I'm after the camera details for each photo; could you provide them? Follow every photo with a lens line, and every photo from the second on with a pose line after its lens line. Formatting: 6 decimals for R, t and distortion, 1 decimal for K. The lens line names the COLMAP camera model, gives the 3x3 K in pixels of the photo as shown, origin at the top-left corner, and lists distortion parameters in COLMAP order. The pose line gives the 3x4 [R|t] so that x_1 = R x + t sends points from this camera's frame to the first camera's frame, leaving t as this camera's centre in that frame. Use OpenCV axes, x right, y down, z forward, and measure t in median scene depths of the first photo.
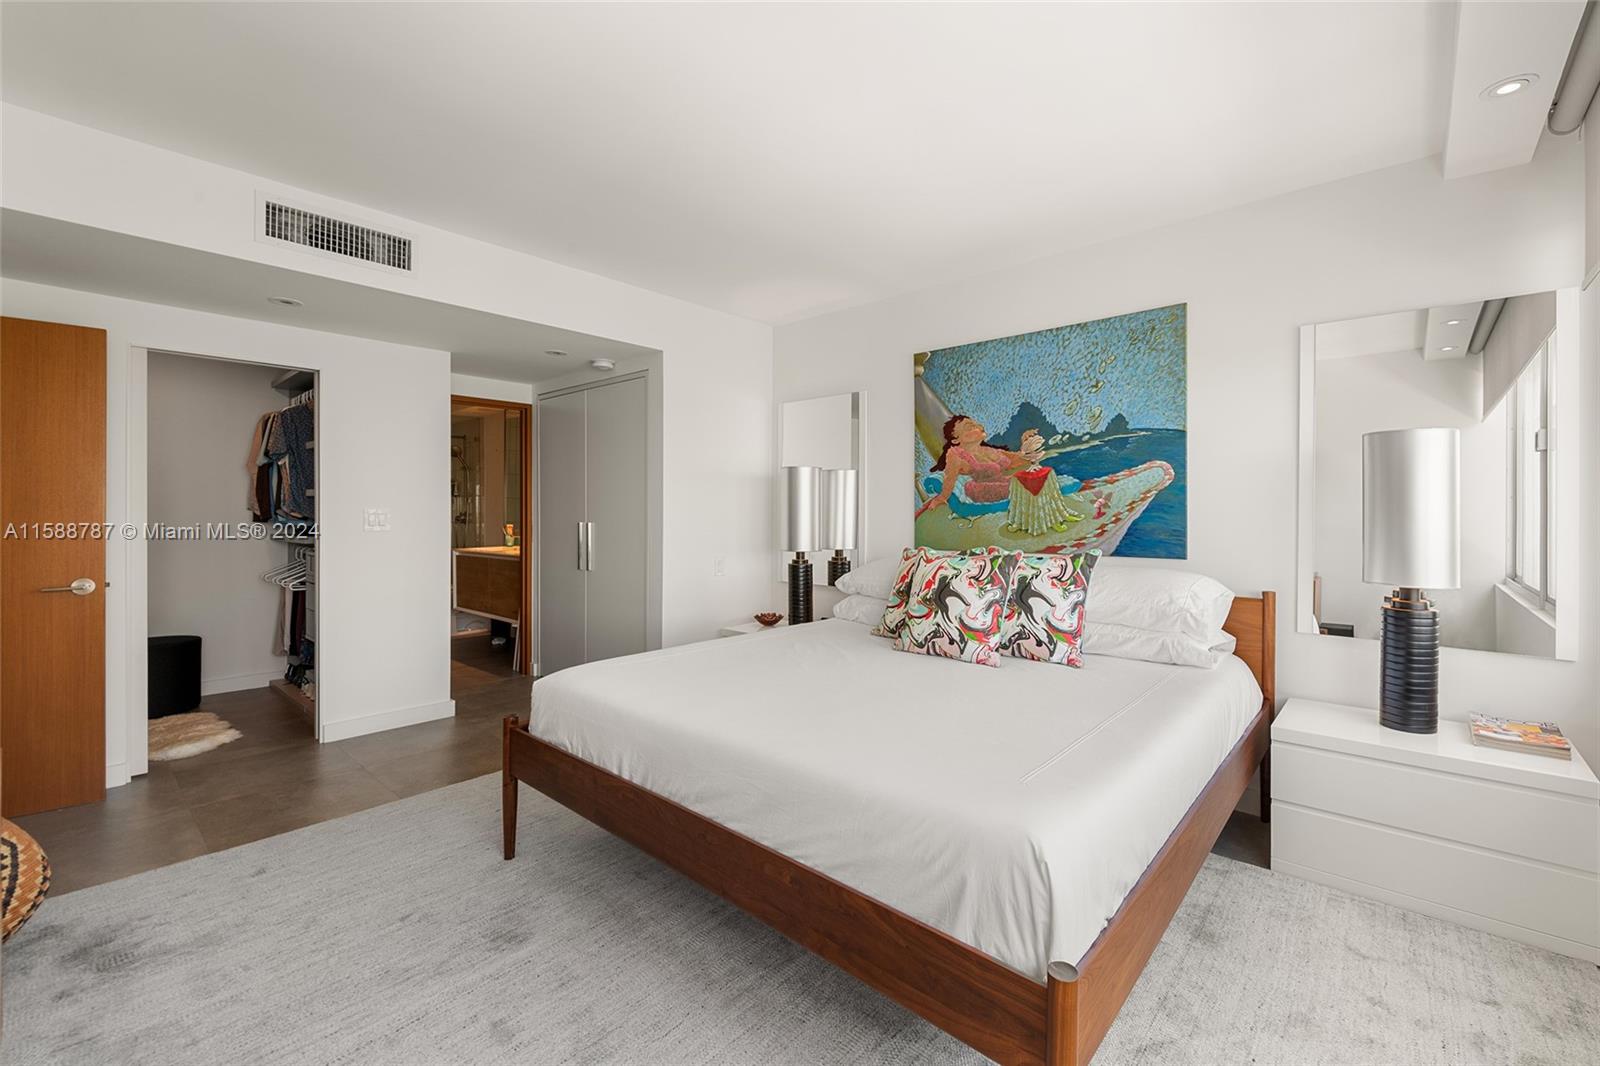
lens RADIAL K [[648.2, 0, 828.2], [0, 648.2, 512.4], [0, 0, 1]] dist [-0.000412, 0.000026]
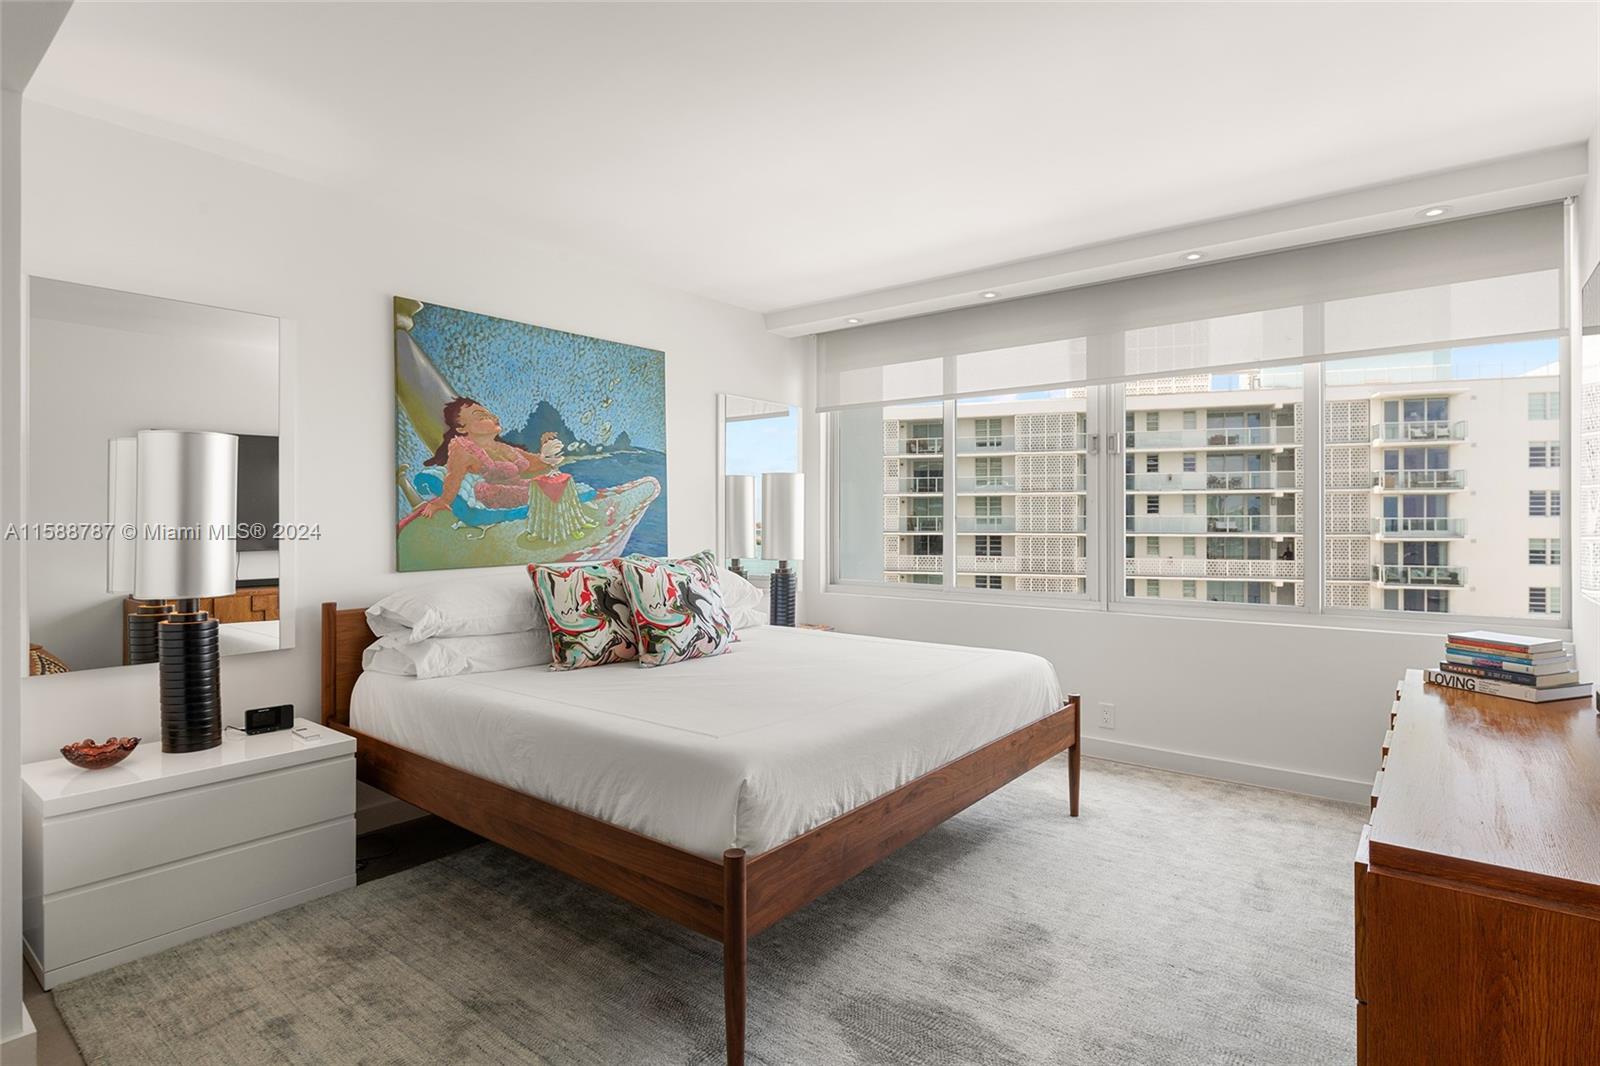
lens RADIAL K [[830.8, 0, 800.7], [0, 830.8, 521.9], [0, 0, 1]] dist [-0.026229, -0.000974]
pose [[-0.045296, -0.003928, 0.998966, -0.884217], [0.001685, 0.999991, 0.004008, -0.001260], [-0.998972, 0.001865, -0.045289, 0.676045]]
